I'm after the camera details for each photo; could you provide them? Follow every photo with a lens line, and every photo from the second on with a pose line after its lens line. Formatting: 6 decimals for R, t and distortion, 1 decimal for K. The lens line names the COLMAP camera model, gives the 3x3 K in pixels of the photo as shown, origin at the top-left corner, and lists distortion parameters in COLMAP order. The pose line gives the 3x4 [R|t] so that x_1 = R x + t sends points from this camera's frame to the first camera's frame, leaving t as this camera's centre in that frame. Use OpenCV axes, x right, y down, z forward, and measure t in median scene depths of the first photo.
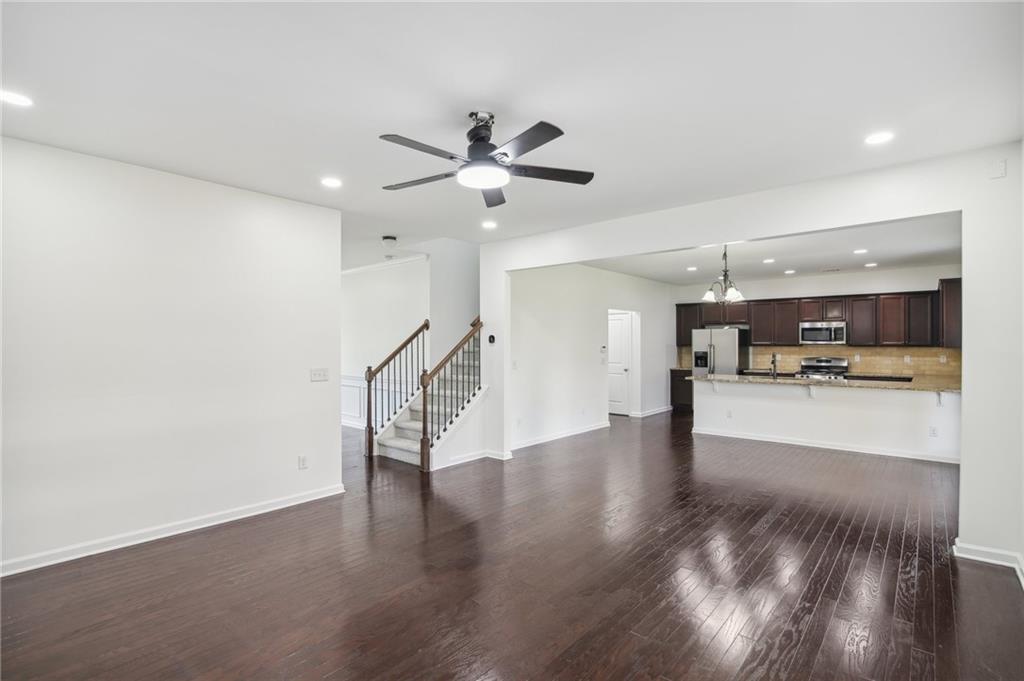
lens RADIAL K [[515.2, 0, 512.8], [0, 515.2, 340.9], [0, 0, 1]] dist [0.002931, 0.001196]
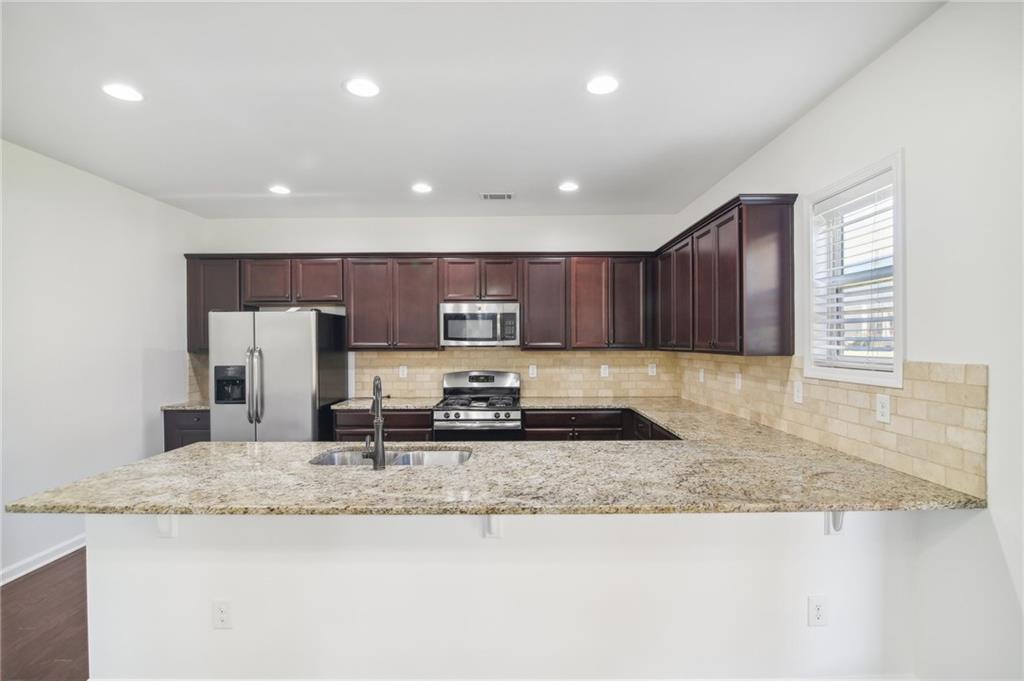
lens RADIAL K [[530.8, 0, 514.0], [0, 530.8, 342.4], [0, 0, 1]] dist [-0.001607, -0.000080]
pose [[0.781693, -0.004318, 0.623648, 0.294637], [0.001351, 0.999985, 0.005229, -0.000075], [-0.623661, -0.003245, 0.781688, 0.559854]]
